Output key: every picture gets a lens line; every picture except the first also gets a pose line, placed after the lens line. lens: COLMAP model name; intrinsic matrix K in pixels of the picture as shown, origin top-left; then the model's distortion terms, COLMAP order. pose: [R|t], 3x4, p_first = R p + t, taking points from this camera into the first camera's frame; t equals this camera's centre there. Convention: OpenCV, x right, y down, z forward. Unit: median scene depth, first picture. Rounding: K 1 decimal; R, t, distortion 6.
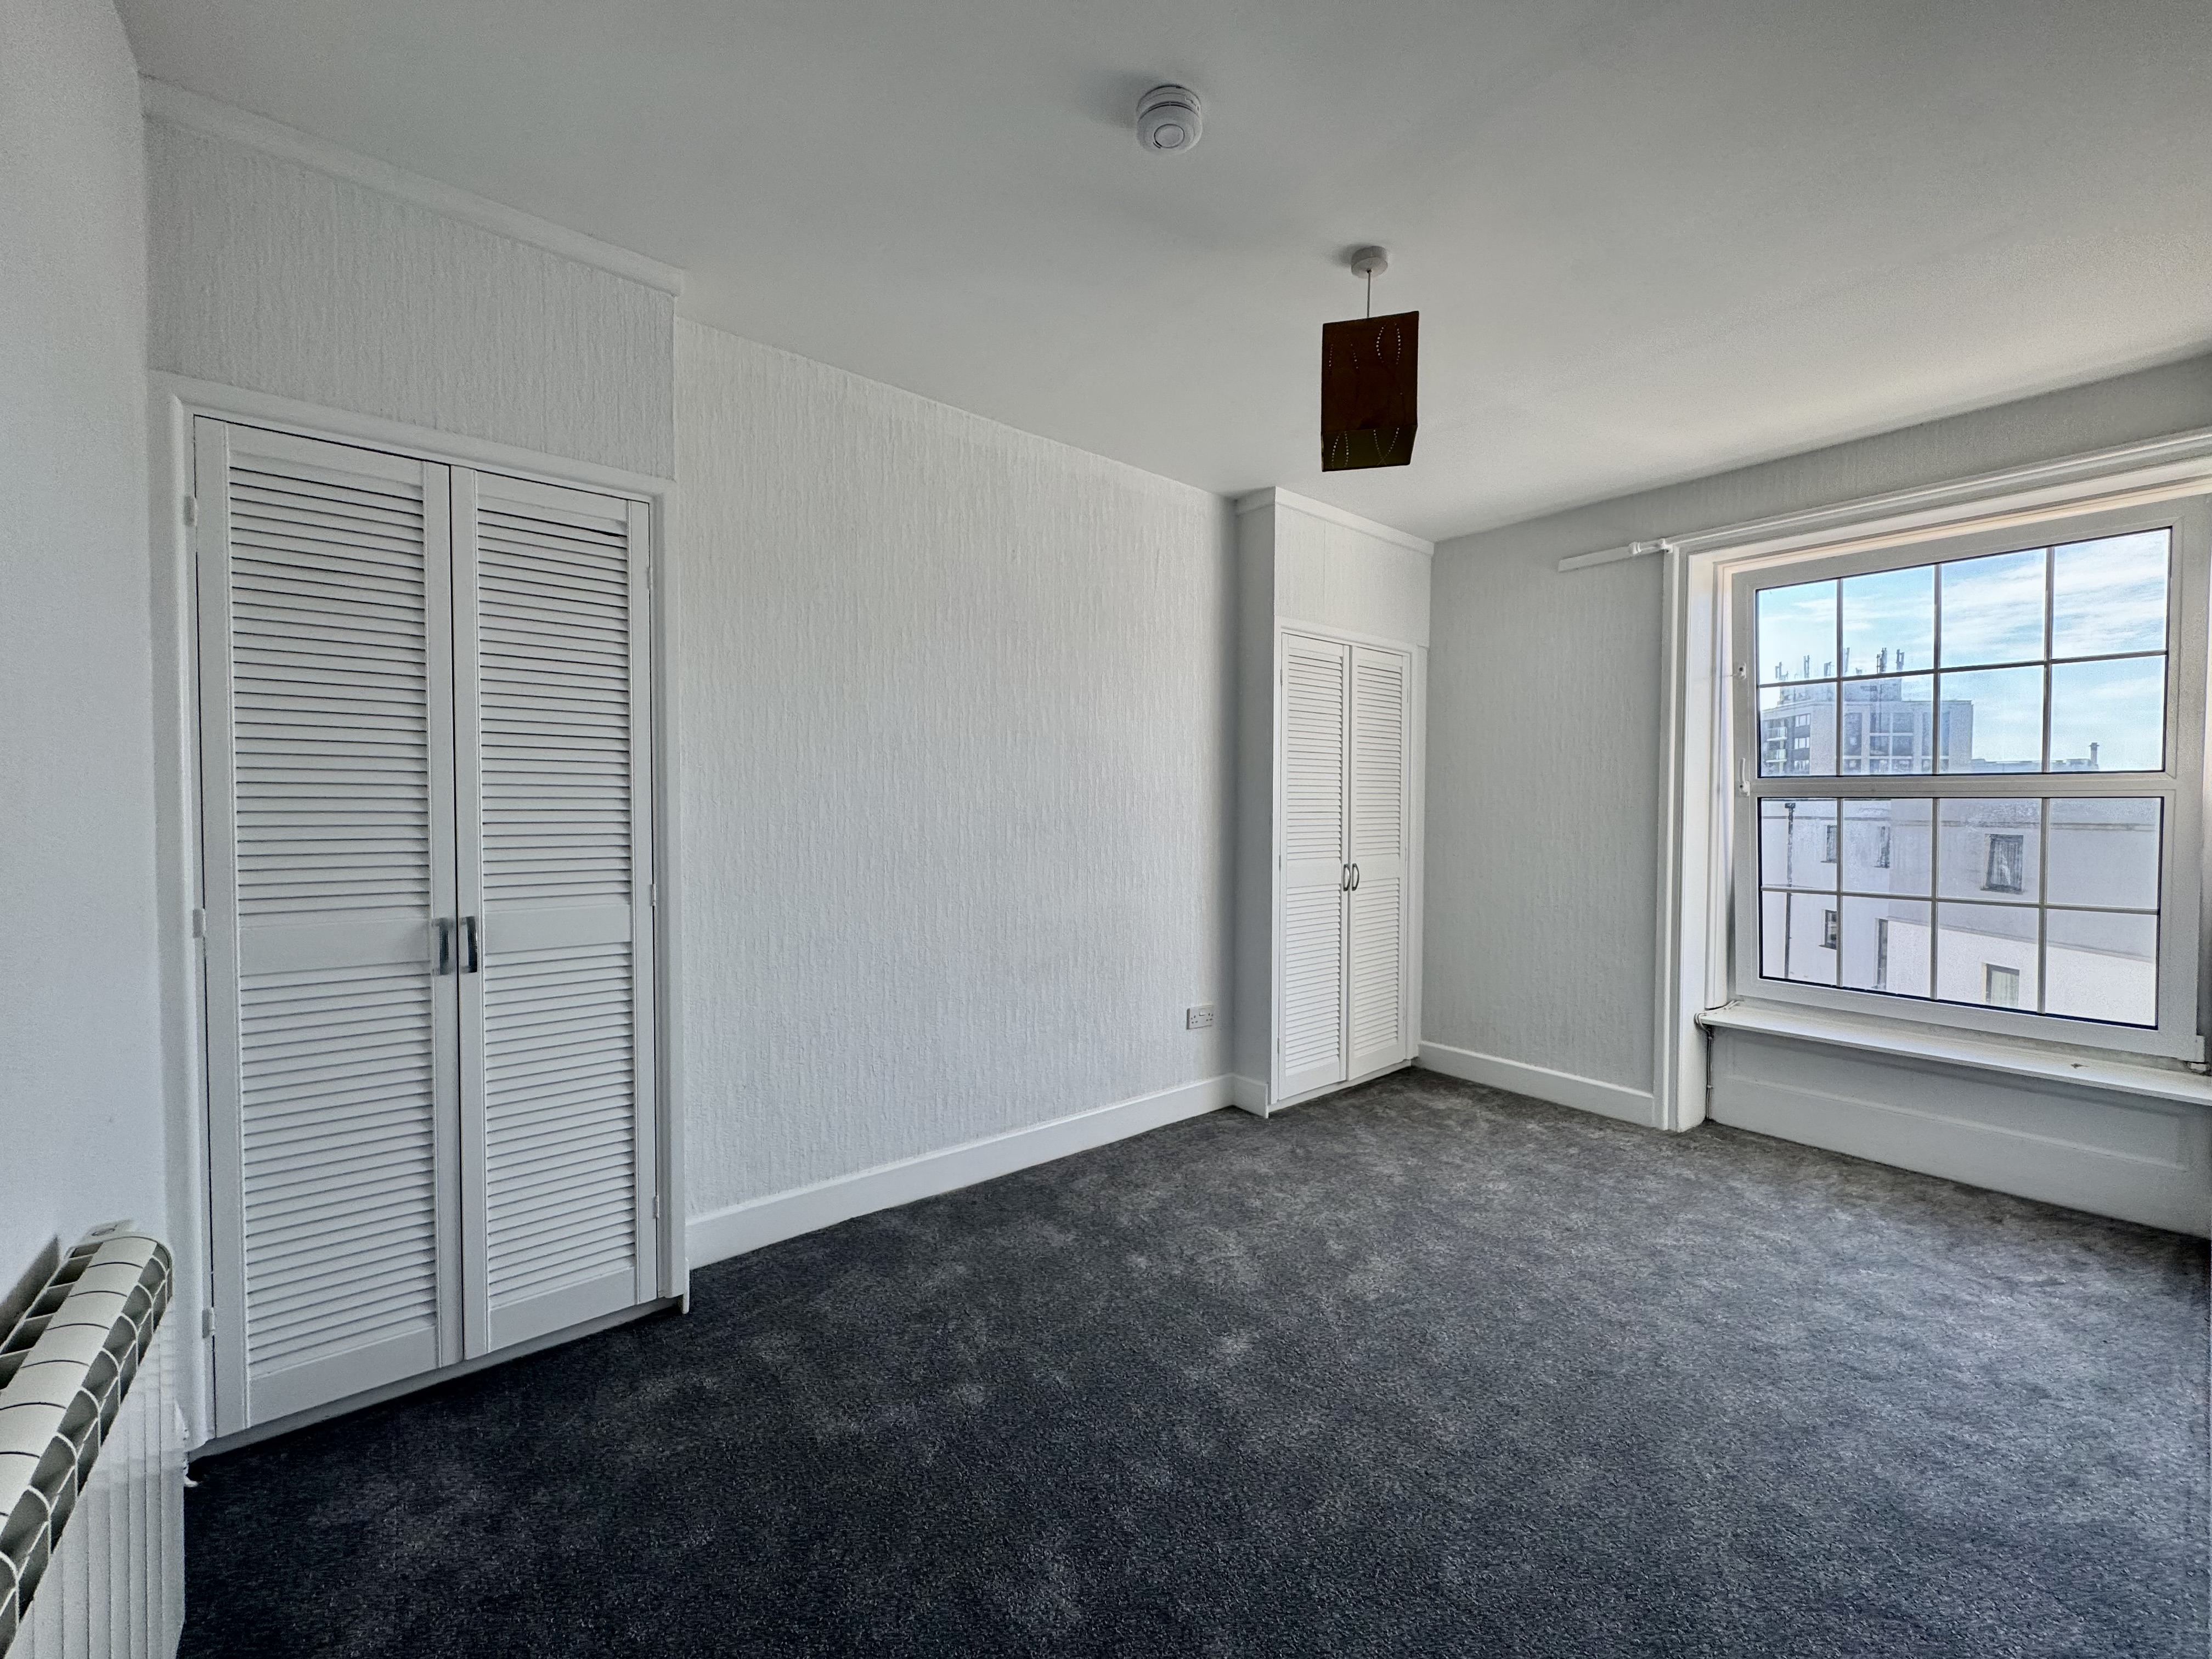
lens RADIAL K [[882.4, 0, 1106.0], [0, 882.4, 829.5], [0, 0, 1]] dist [-0.000226, -0.000627]
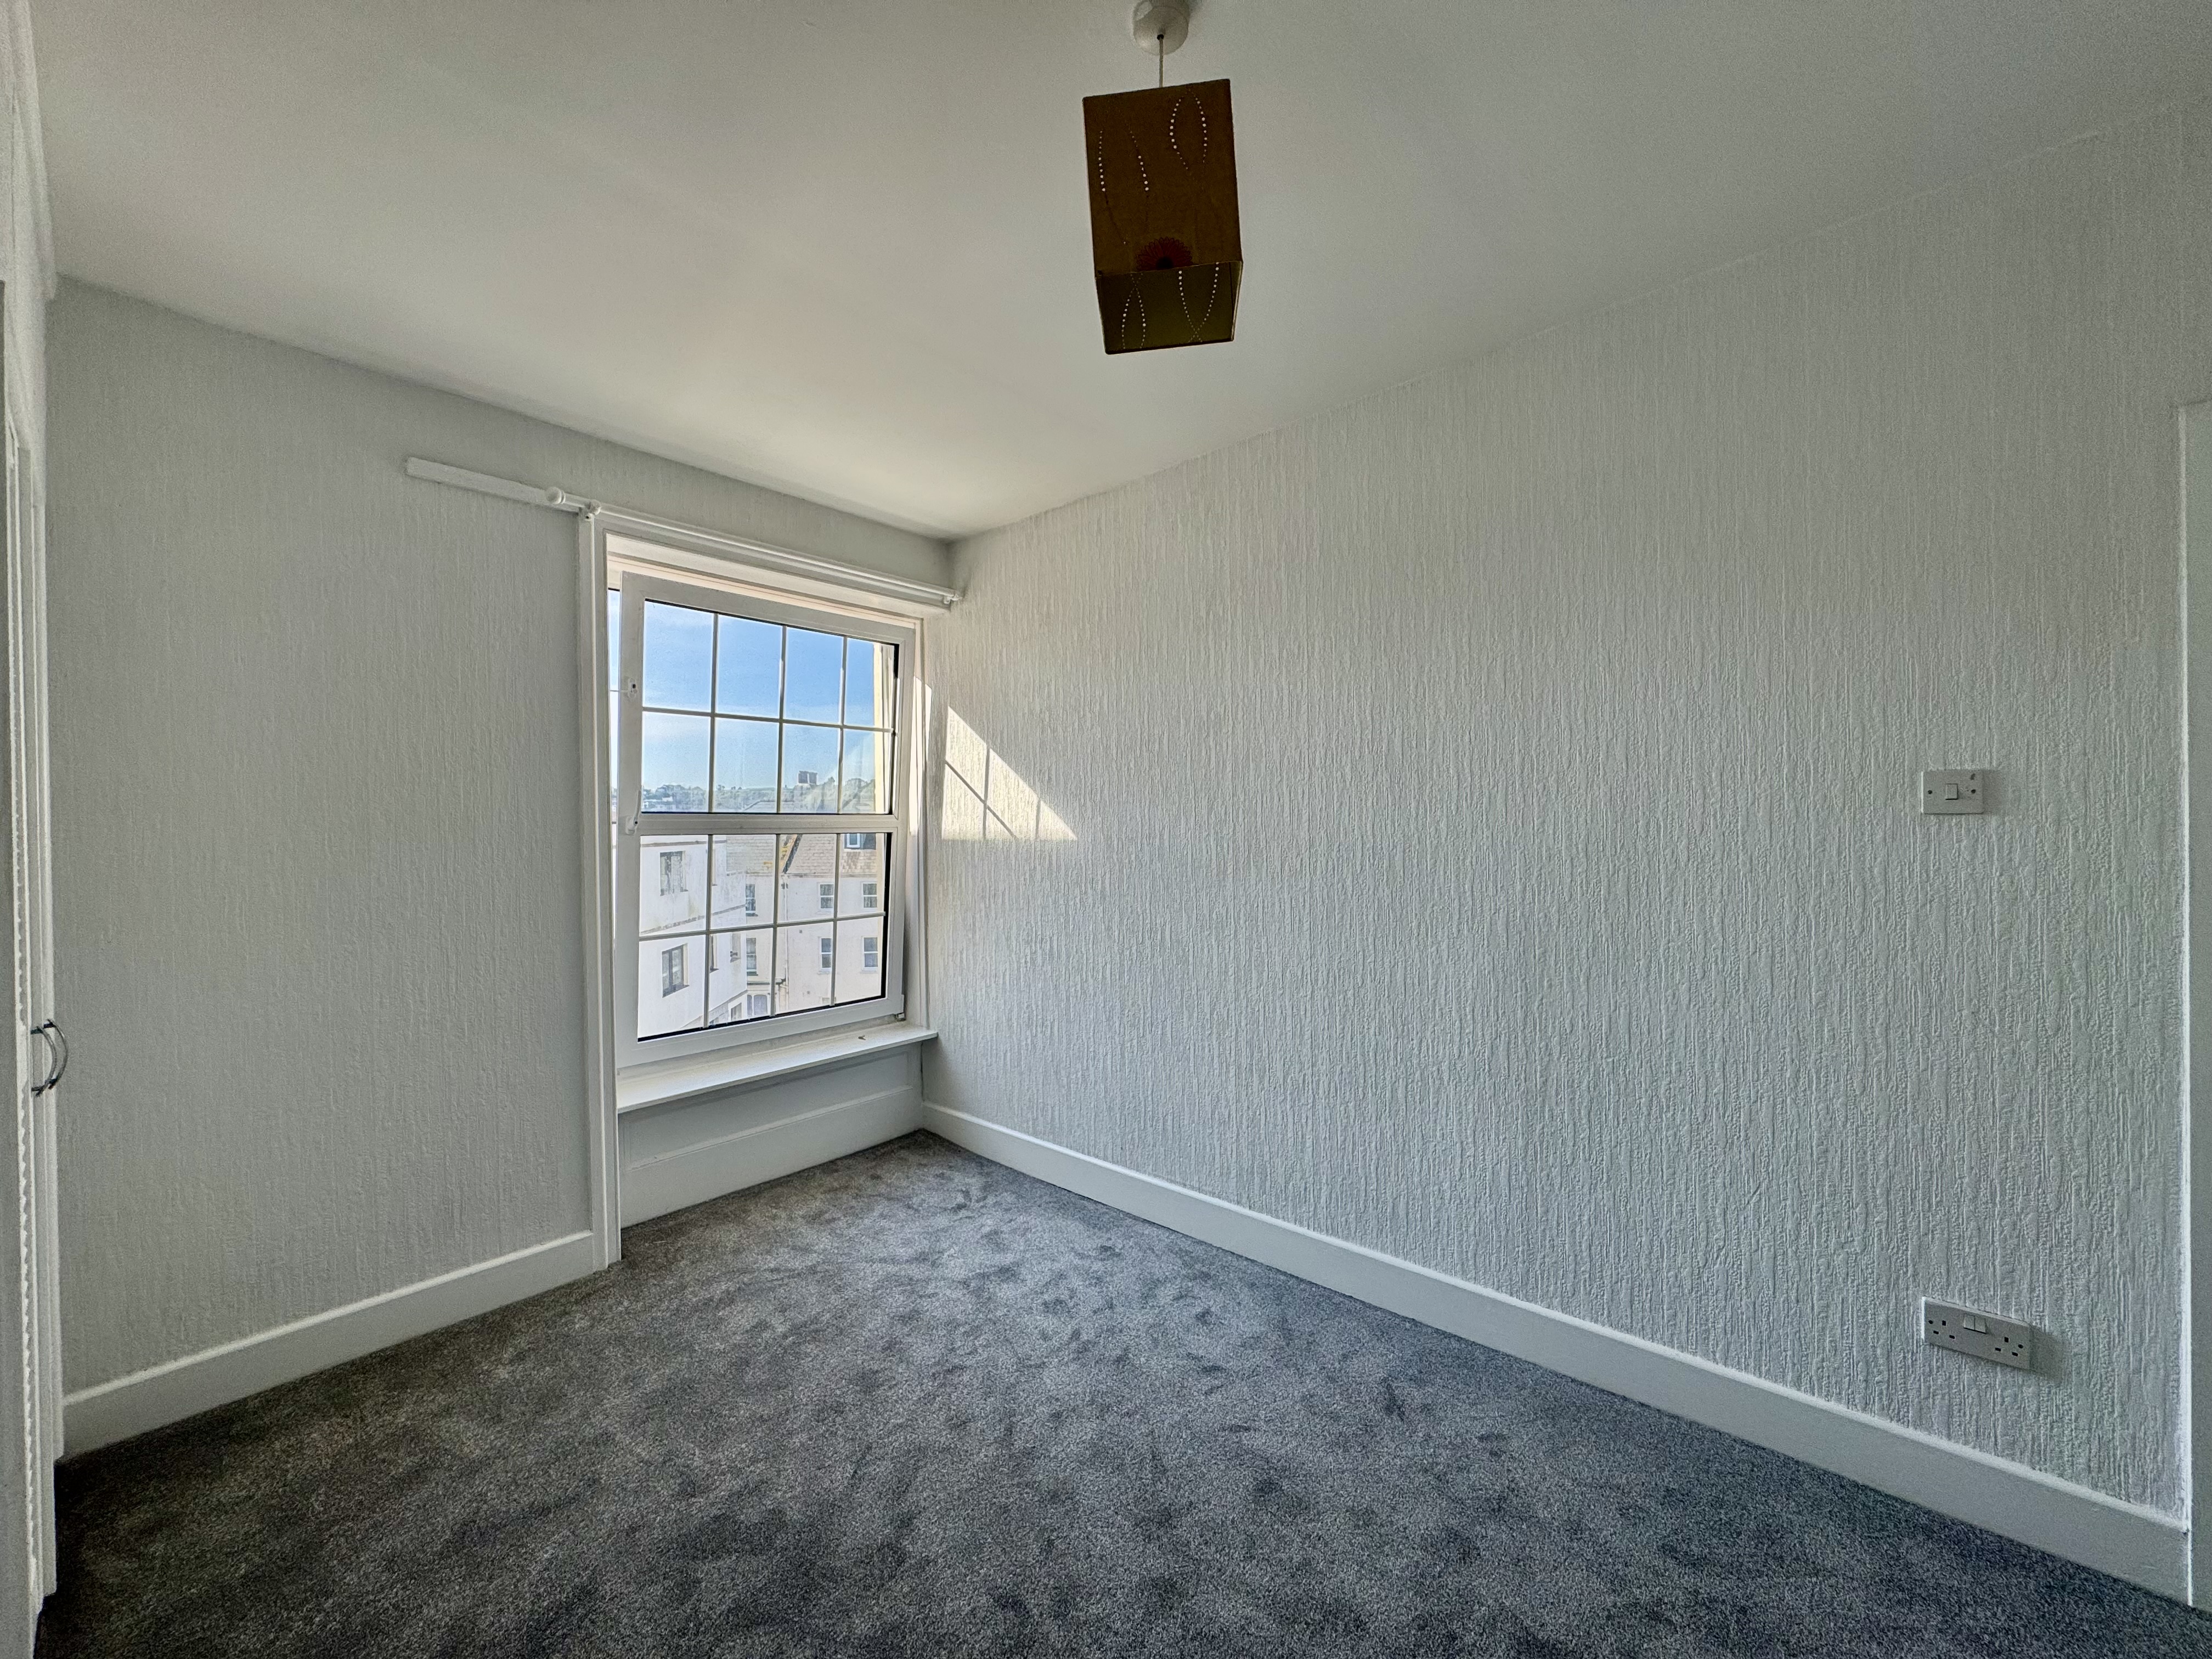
lens RADIAL K [[882.4, 0, 1106.0], [0, 882.4, 829.5], [0, 0, 1]] dist [-0.000226, -0.000627]
pose [[-0.176056, -0.005239, 0.984366, -0.218341], [0.036628, 0.999258, 0.011869, -0.038247], [-0.983699, 0.038145, -0.175733, 0.751088]]
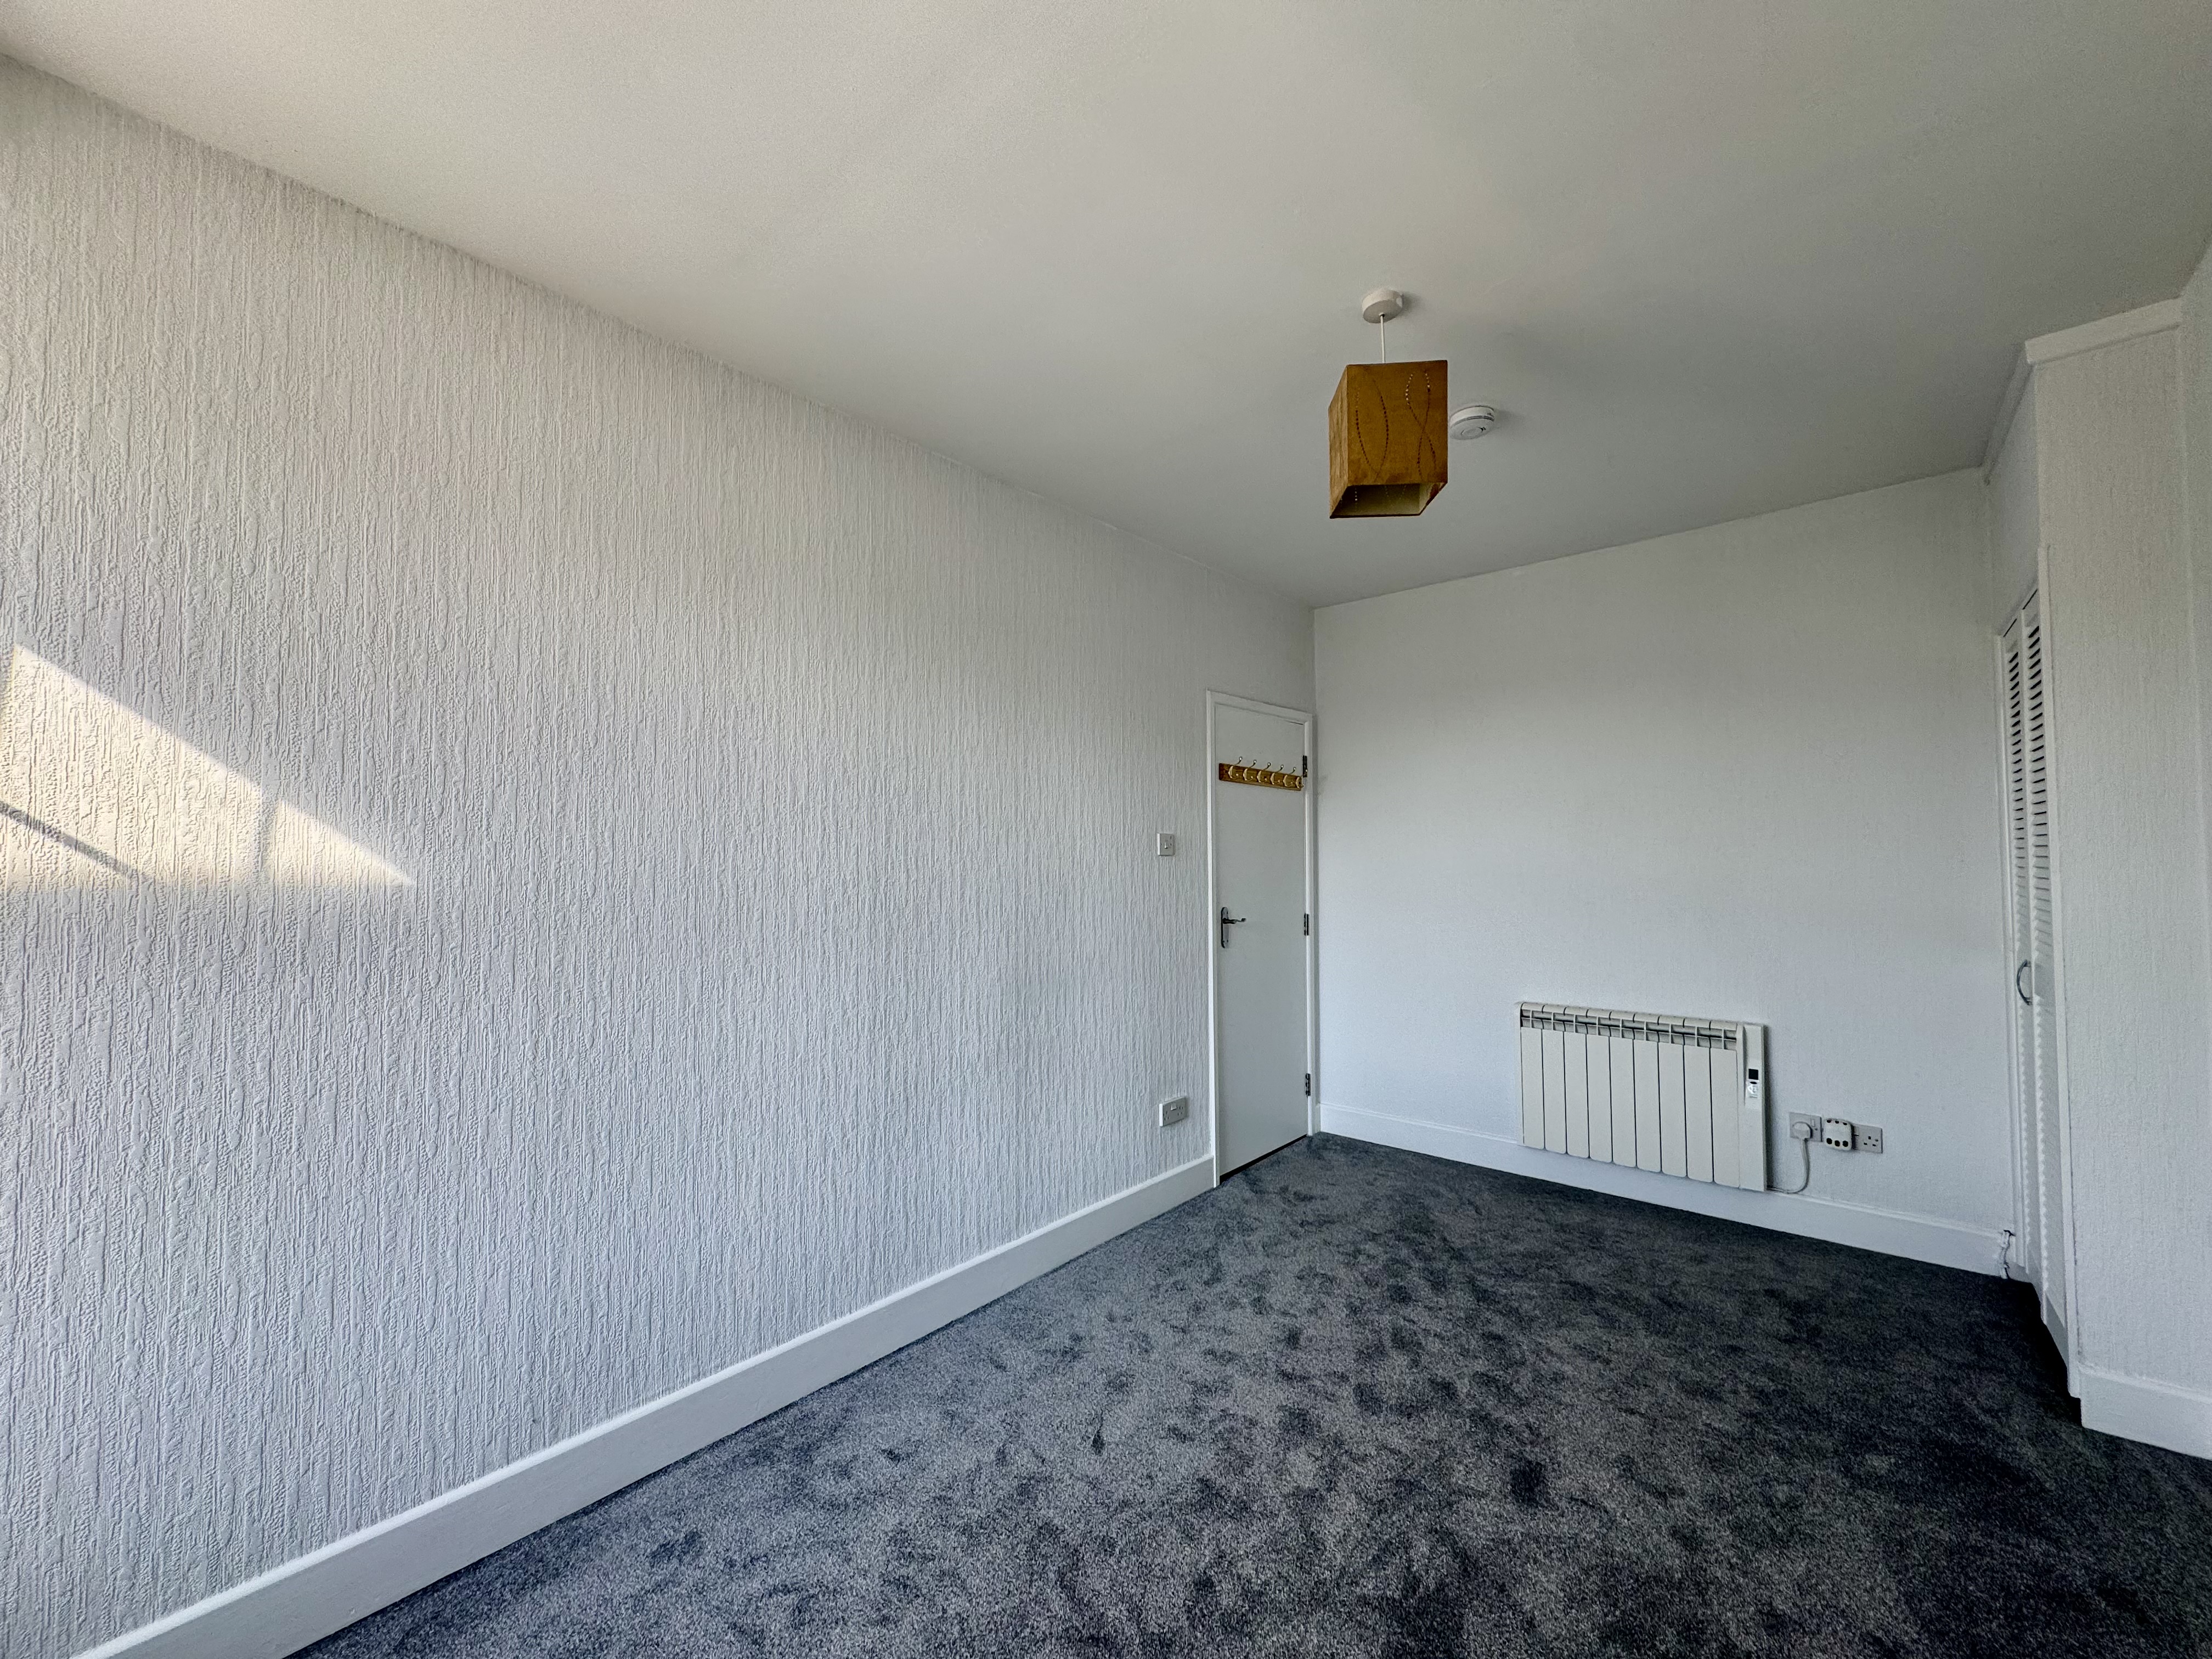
lens RADIAL K [[882.4, 0, 1106.0], [0, 882.4, 829.5], [0, 0, 1]] dist [-0.000226, -0.000627]
pose [[-0.981417, -0.003668, -0.191853, 0.484173], [-0.001769, 0.999948, -0.010071, -0.043088], [0.191880, -0.009545, -0.981372, 1.192622]]
